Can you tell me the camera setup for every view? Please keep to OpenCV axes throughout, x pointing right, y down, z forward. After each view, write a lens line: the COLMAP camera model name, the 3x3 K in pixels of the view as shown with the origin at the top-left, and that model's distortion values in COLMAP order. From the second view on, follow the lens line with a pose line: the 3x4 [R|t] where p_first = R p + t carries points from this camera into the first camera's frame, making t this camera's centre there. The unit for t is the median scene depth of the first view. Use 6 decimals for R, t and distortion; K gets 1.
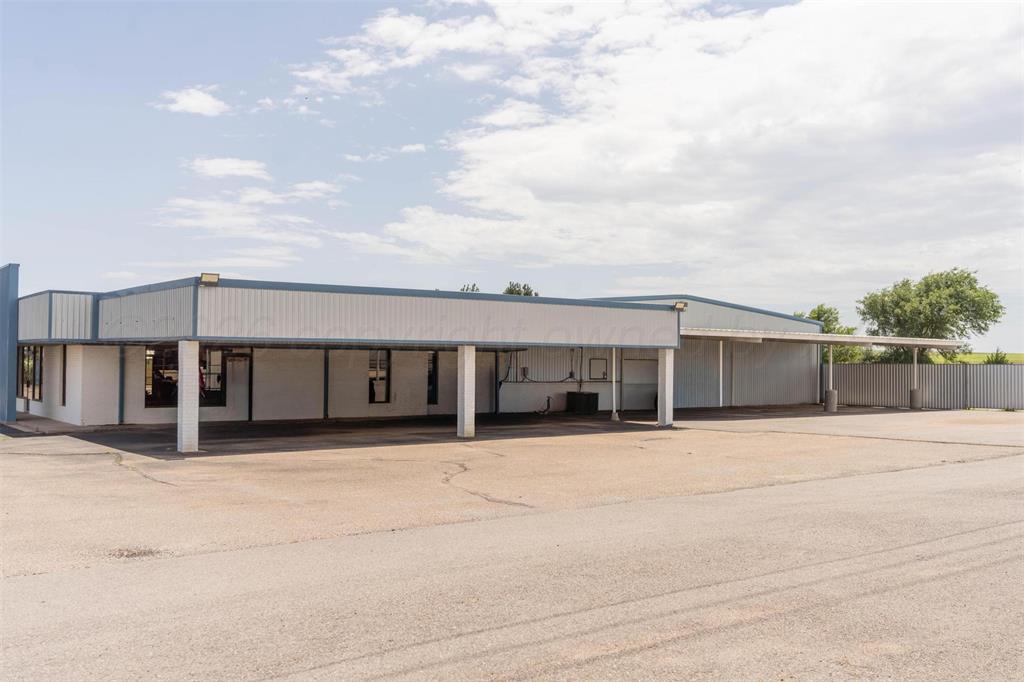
lens RADIAL K [[961.6, 0, 512.0], [0, 961.6, 341.0], [0, 0, 1]] dist [0.166439, -0.364704]
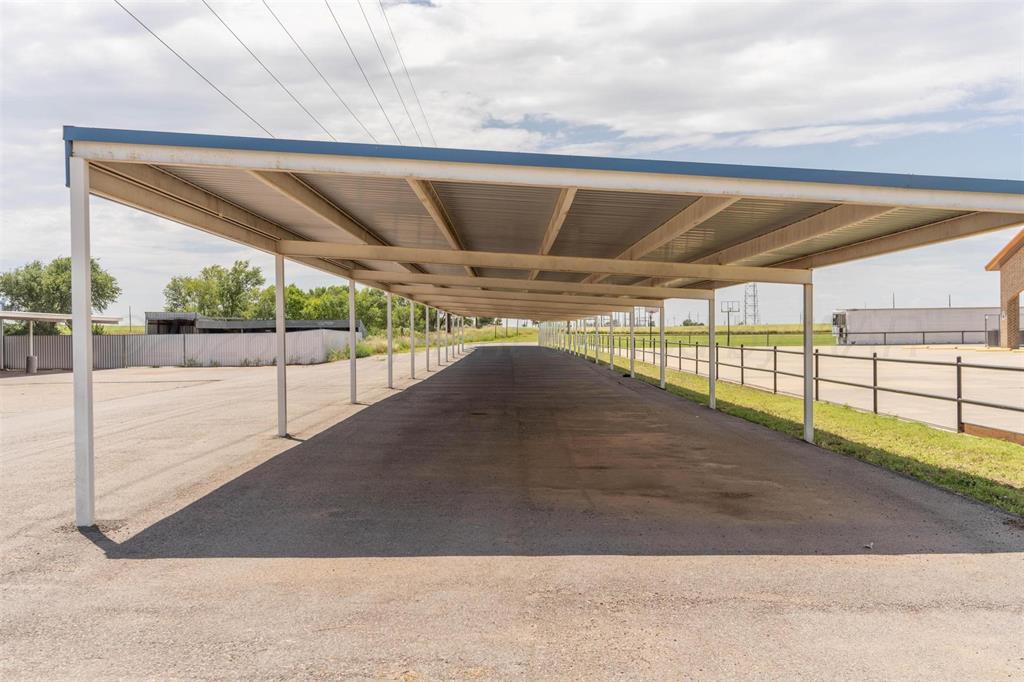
lens RADIAL K [[961.6, 0, 512.0], [0, 961.6, 341.0], [0, 0, 1]] dist [0.166439, -0.364704]
pose [[0.628628, -0.011867, 0.777615, -0.138309], [-0.010358, 0.999667, 0.023629, -0.003110], [-0.777637, -0.022908, 0.628296, -0.146769]]
